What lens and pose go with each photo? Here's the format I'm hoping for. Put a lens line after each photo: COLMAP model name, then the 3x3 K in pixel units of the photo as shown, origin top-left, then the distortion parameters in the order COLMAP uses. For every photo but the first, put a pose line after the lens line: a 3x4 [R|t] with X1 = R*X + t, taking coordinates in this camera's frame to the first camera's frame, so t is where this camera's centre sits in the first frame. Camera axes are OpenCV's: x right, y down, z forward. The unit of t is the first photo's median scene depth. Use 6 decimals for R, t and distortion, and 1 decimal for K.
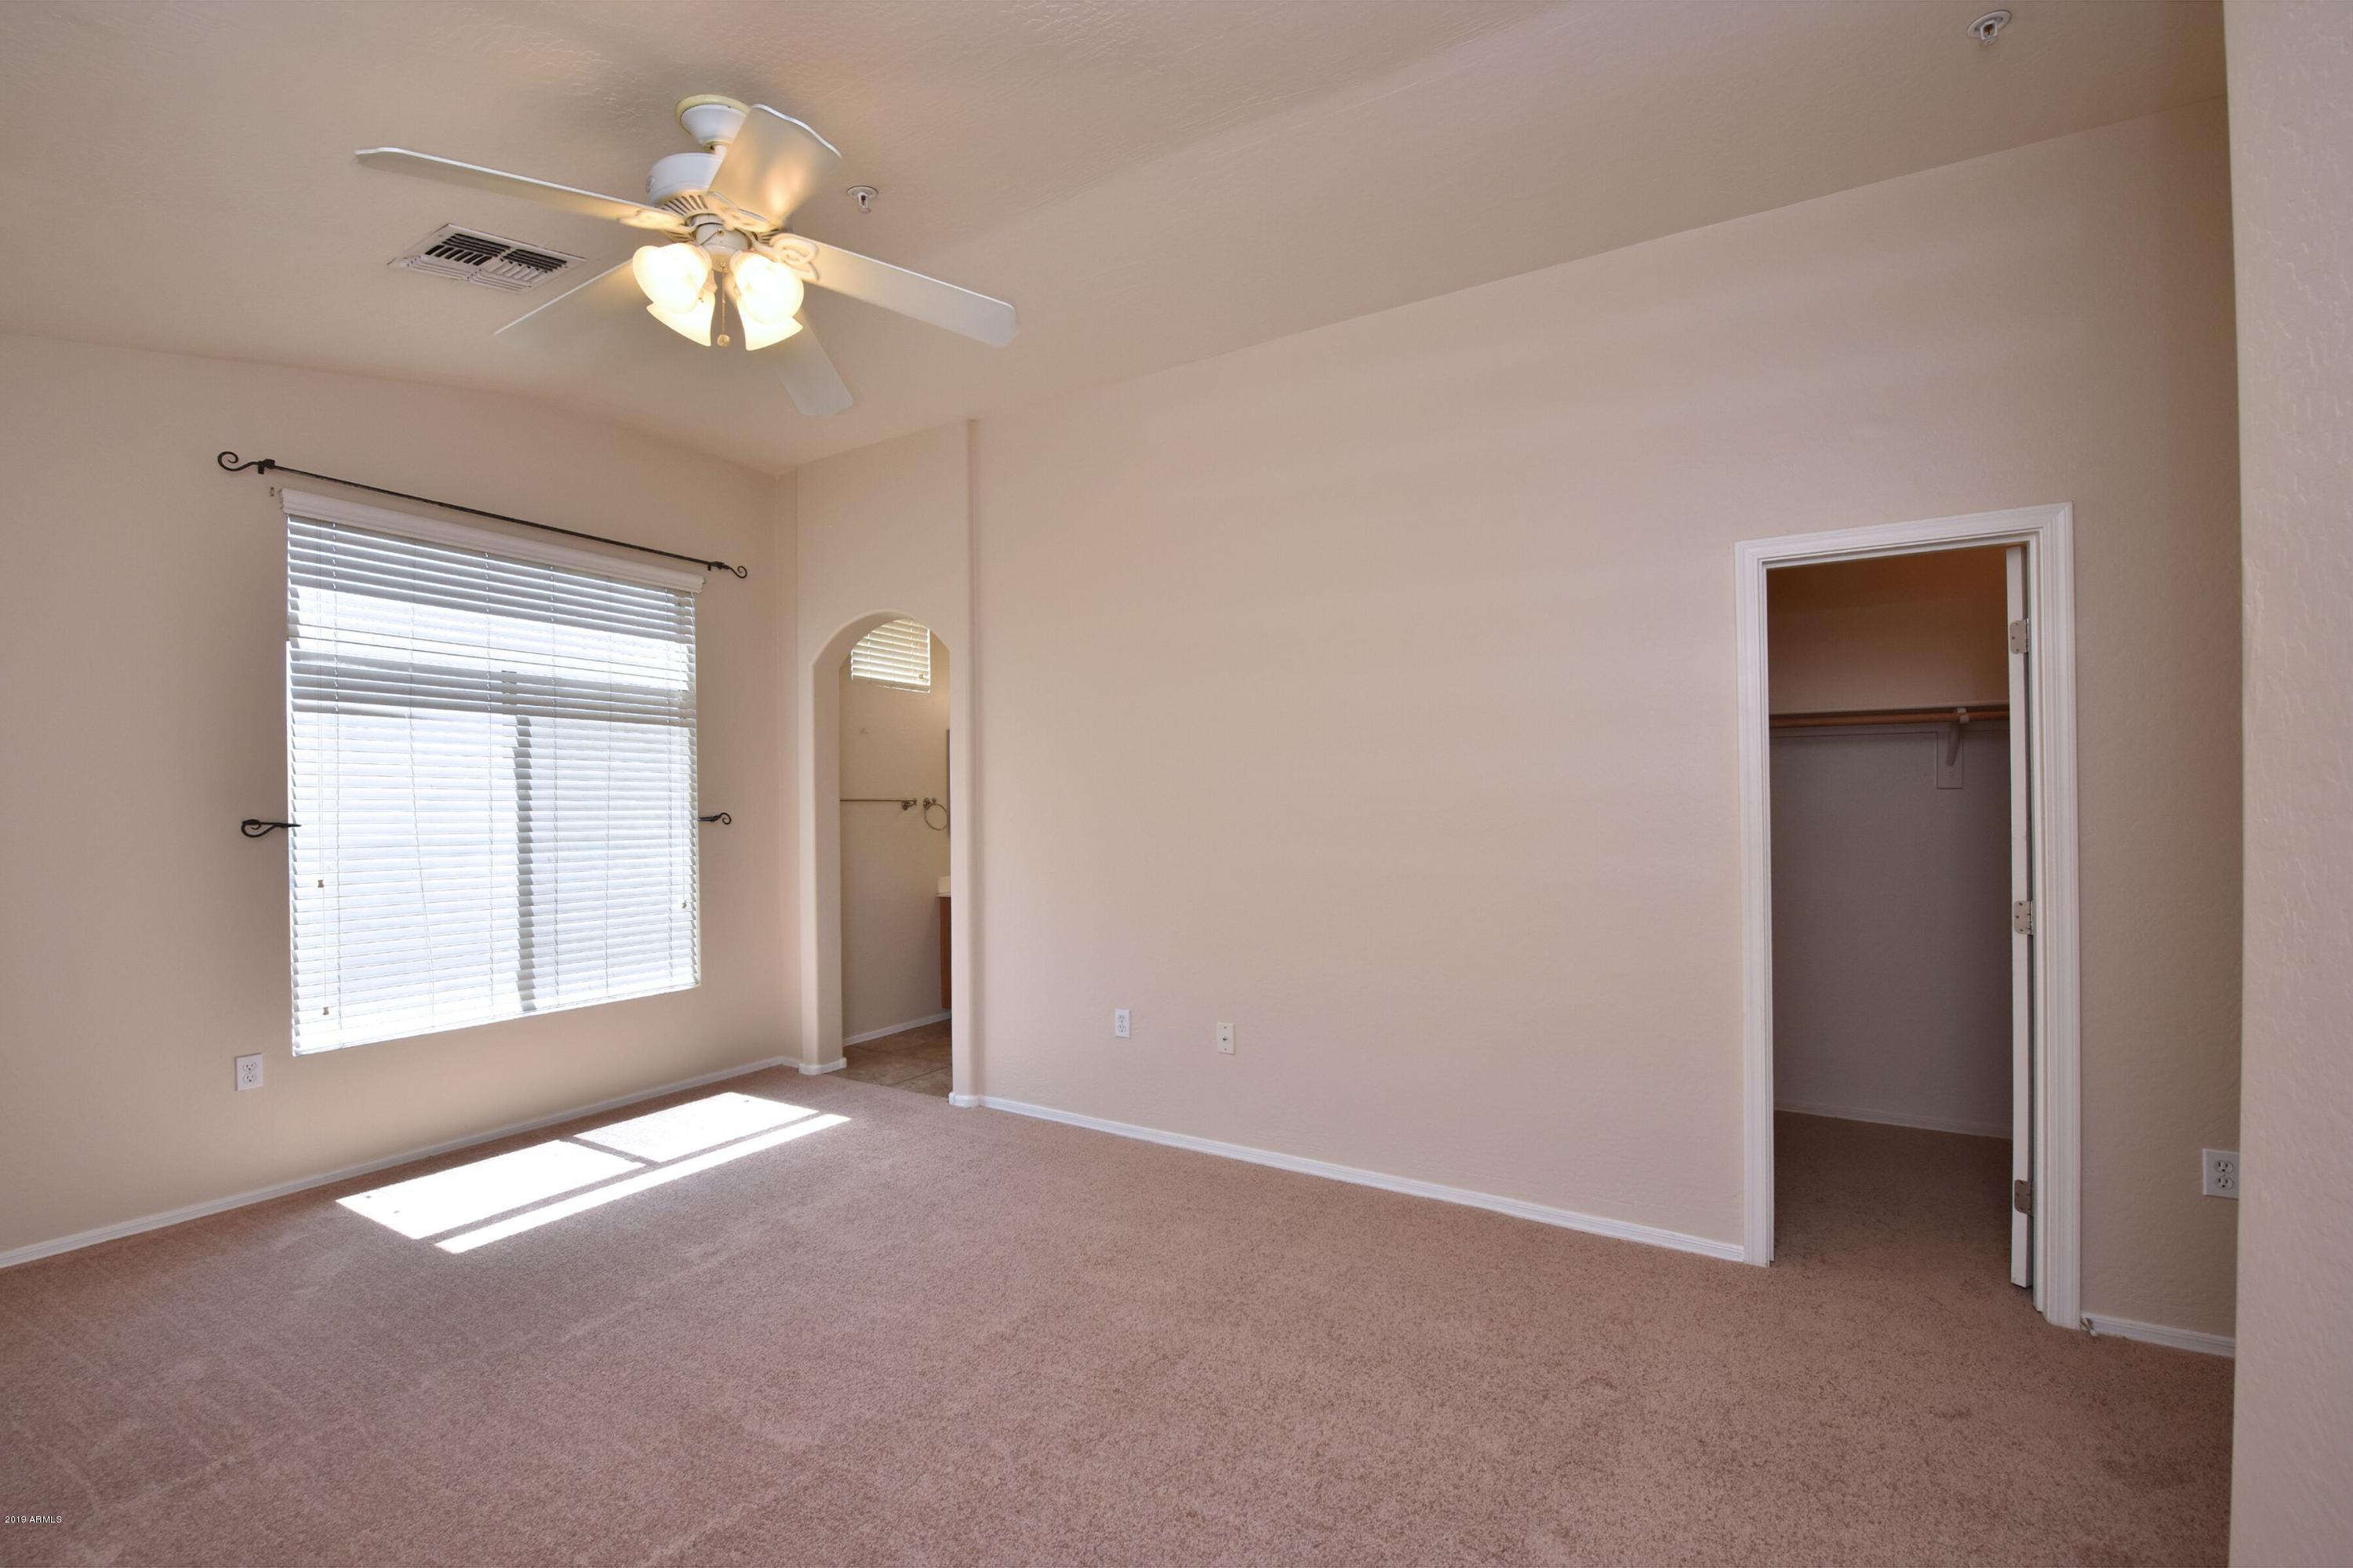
lens RADIAL K [[948.6, 0, 1189.6], [0, 948.6, 792.6], [0, 0, 1]] dist [-0.018943, -0.000058]
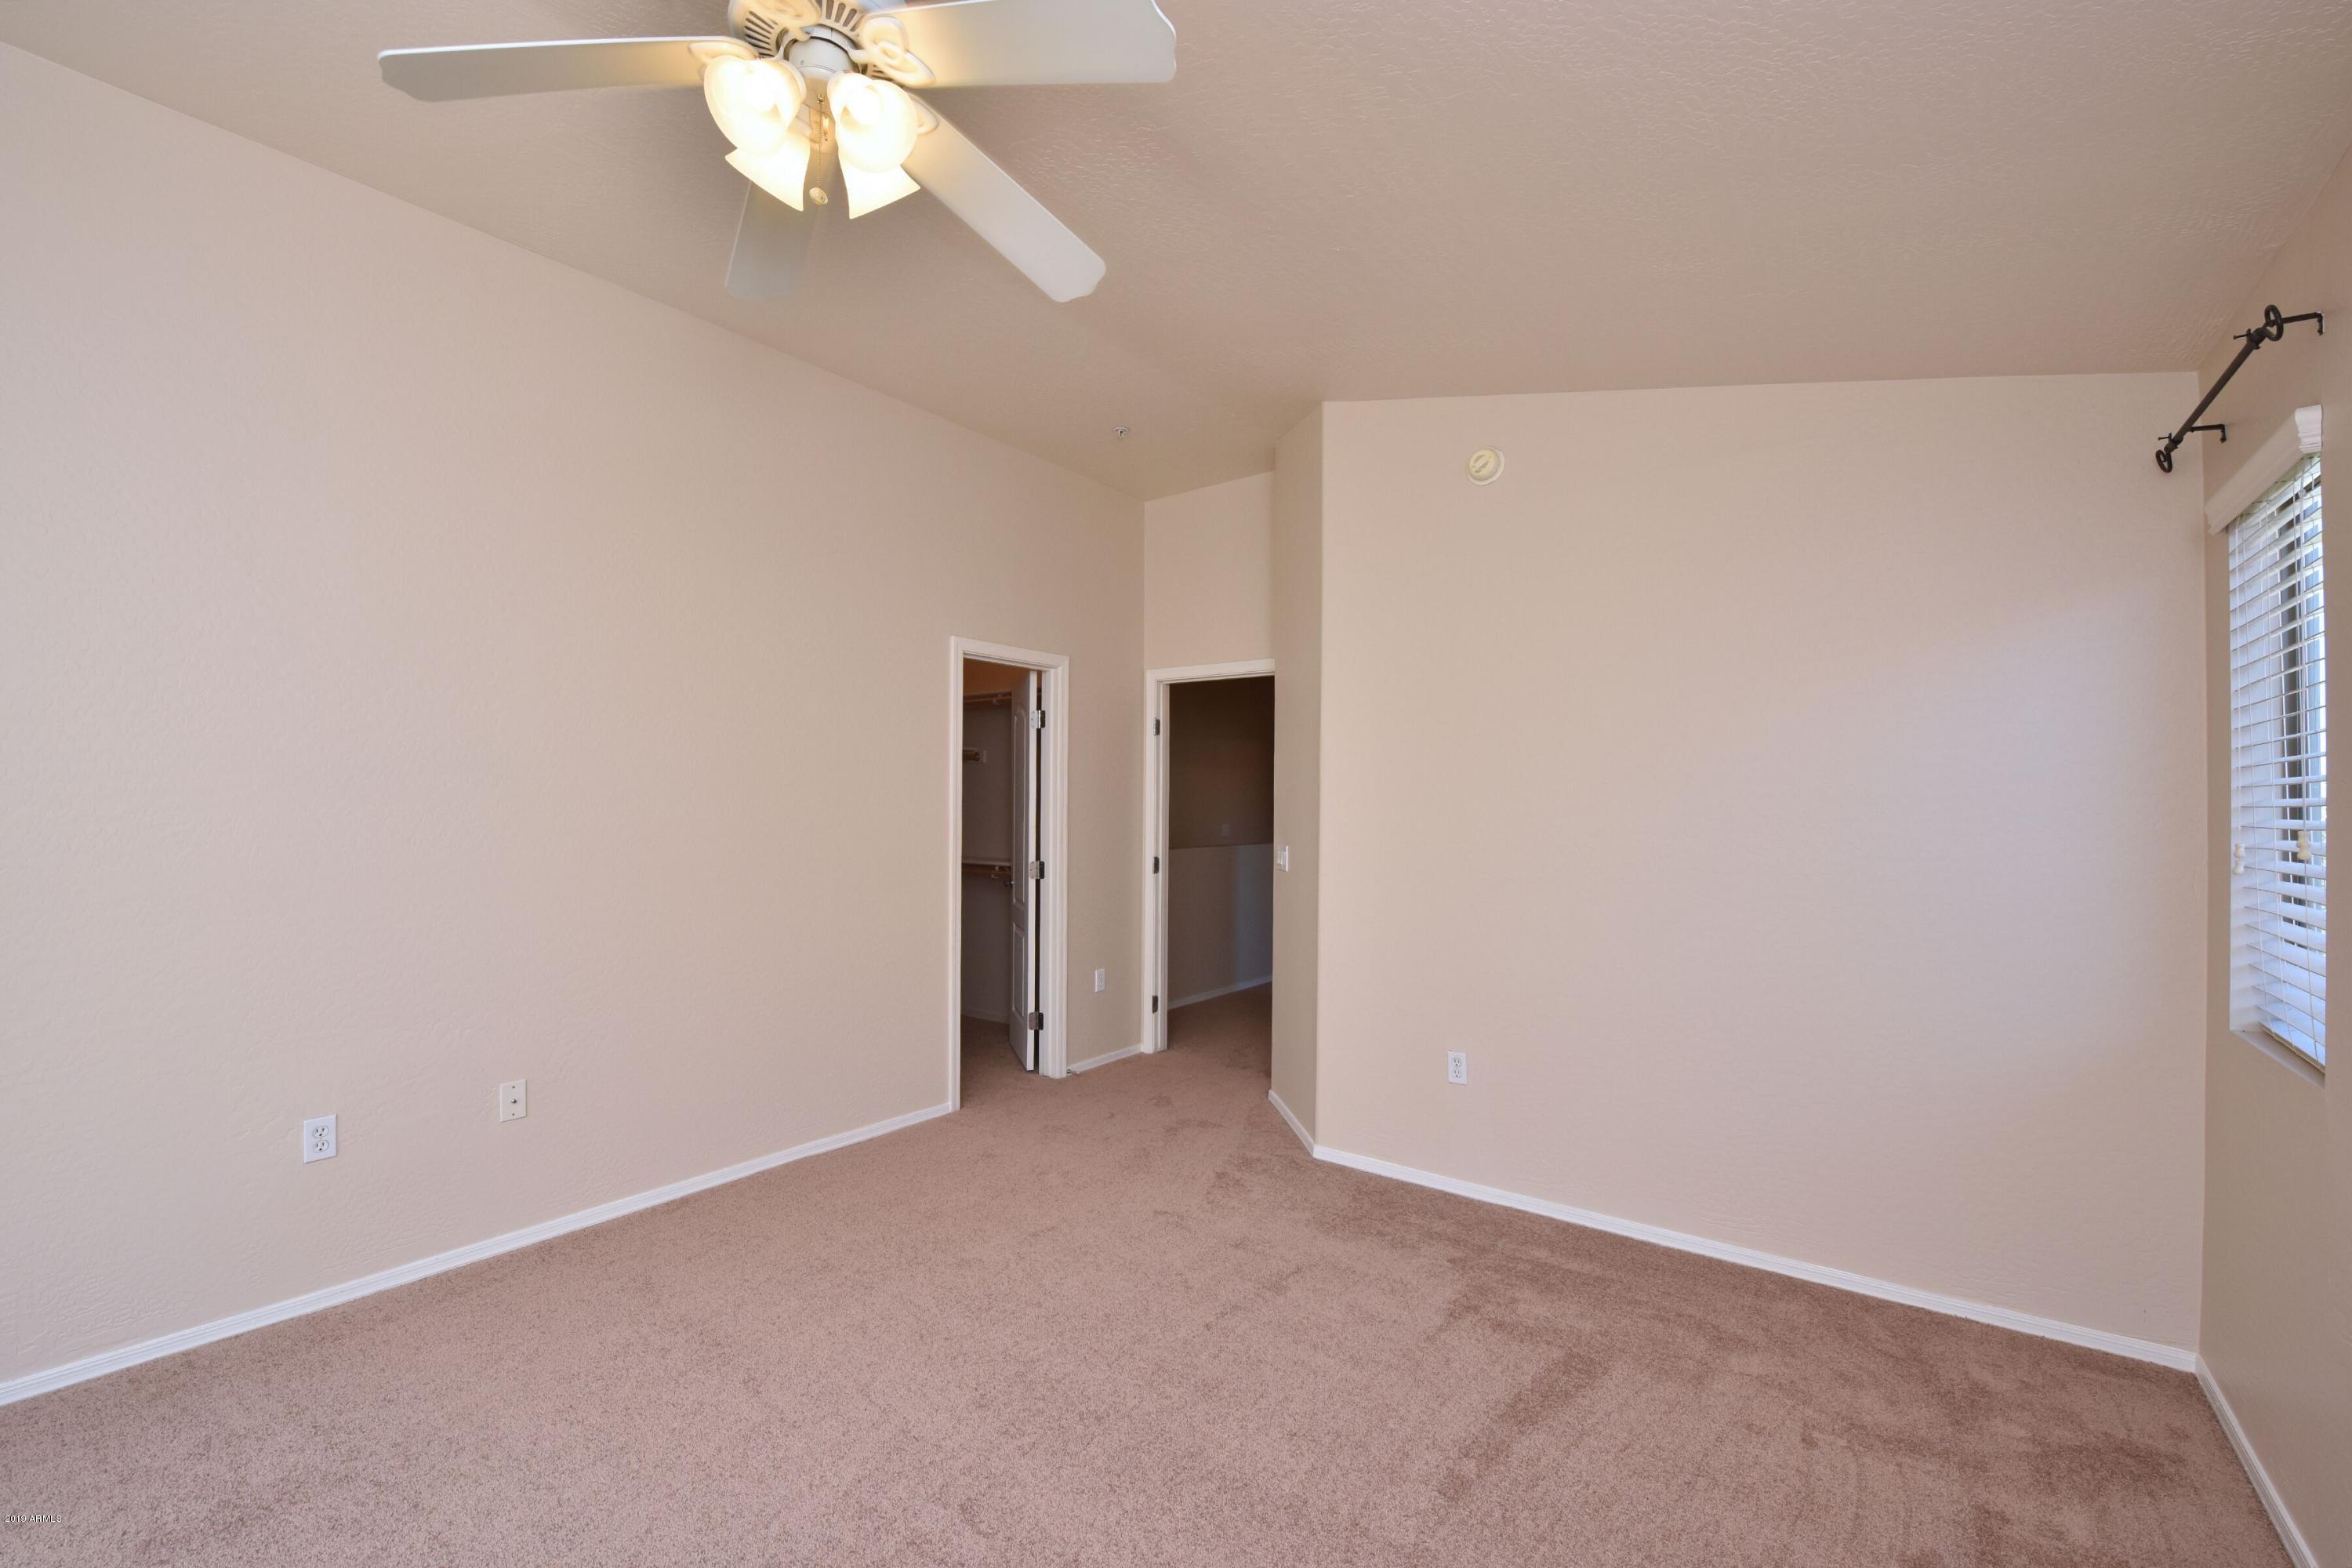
lens RADIAL K [[948.1, 0, 1189.1], [0, 948.1, 792.6], [0, 0, 1]] dist [-0.018943, -0.000058]
pose [[0.095618, 0.019067, 0.995235, -0.644597], [-0.029653, 0.999427, -0.016298, -0.001454], [-0.994976, -0.027953, 0.096128, 0.346606]]
